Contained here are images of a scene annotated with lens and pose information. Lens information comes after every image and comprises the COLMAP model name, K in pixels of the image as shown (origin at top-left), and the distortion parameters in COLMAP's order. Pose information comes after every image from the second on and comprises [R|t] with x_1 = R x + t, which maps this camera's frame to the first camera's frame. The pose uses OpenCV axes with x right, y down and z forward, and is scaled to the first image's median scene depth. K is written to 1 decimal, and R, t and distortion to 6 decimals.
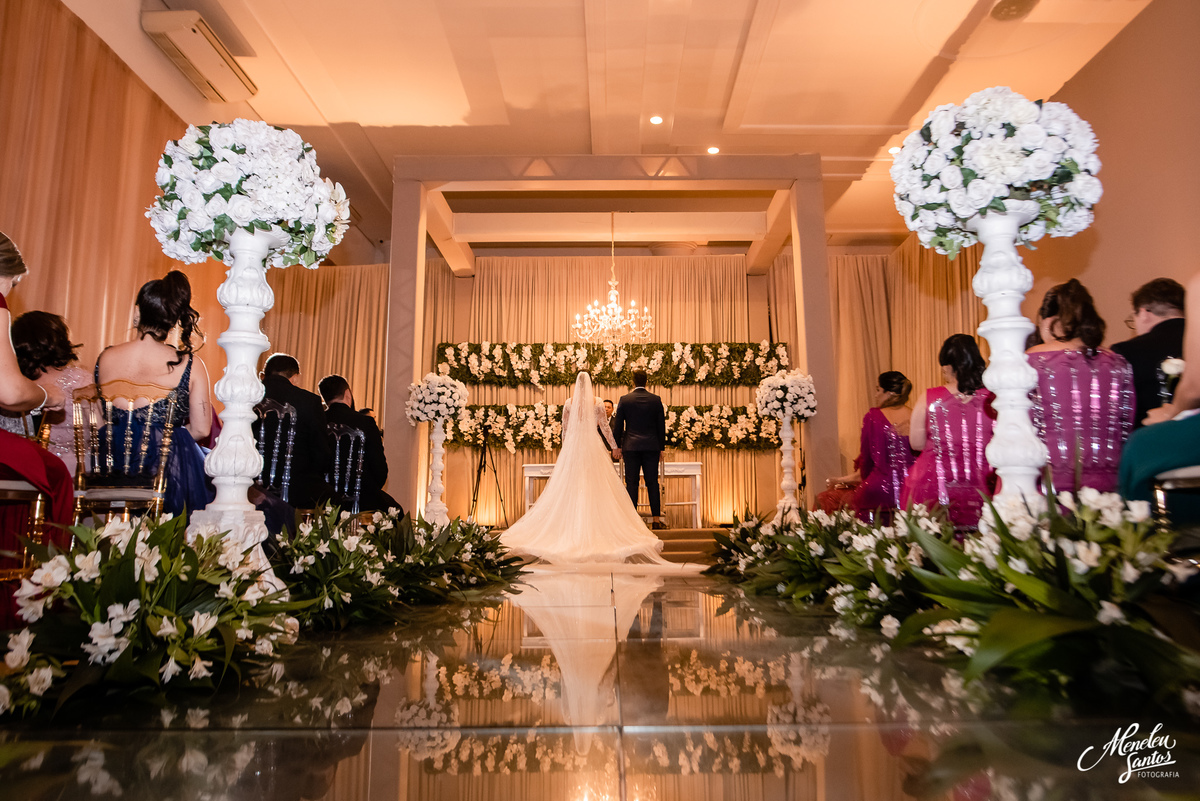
lens RADIAL K [[885.4, 0, 625.5], [0, 885.4, 393.8], [0, 0, 1]] dist [-0.048035, -0.000090]
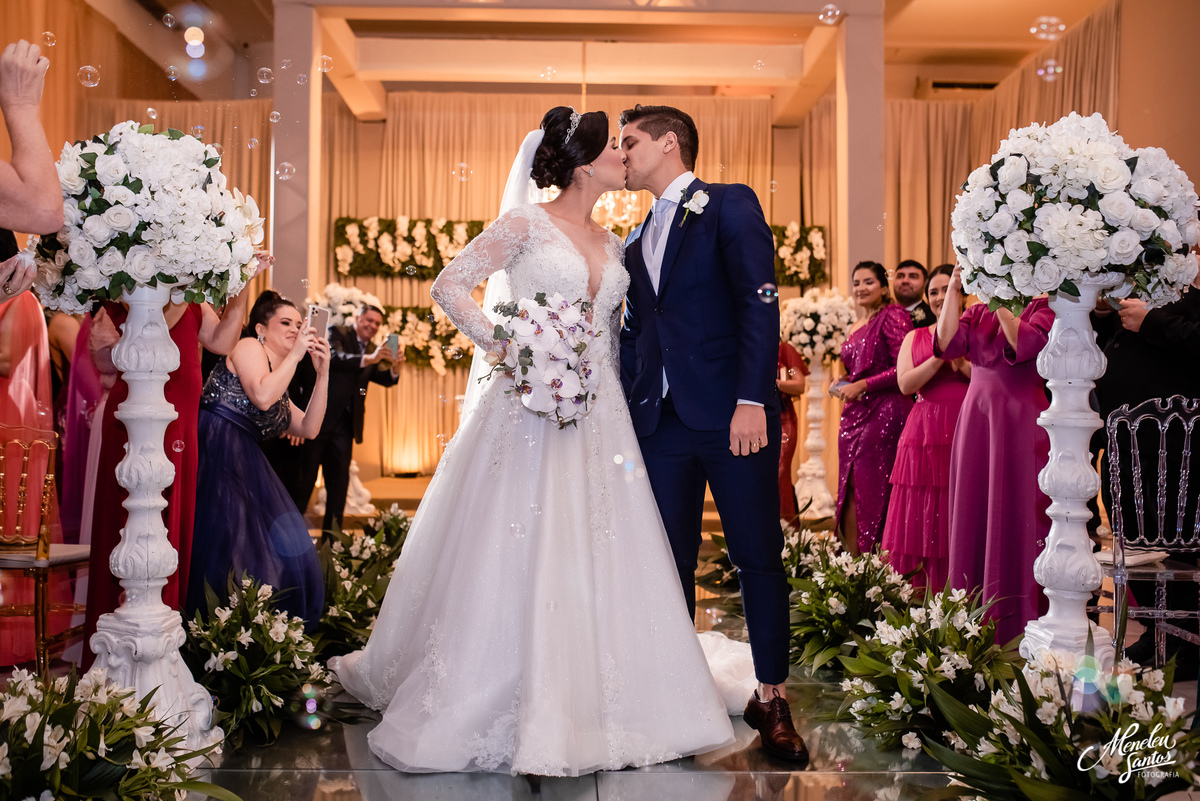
lens RADIAL K [[1325.0, 0, 600.0], [0, 1325.0, 400.5], [0, 0, 1]] dist [-0.062698, 0.052831]
pose [[0.999762, 0.017780, 0.012623, -0.011941], [-0.019749, 0.983740, 0.178509, -0.130102], [-0.009244, -0.178716, 0.983857, -0.092533]]
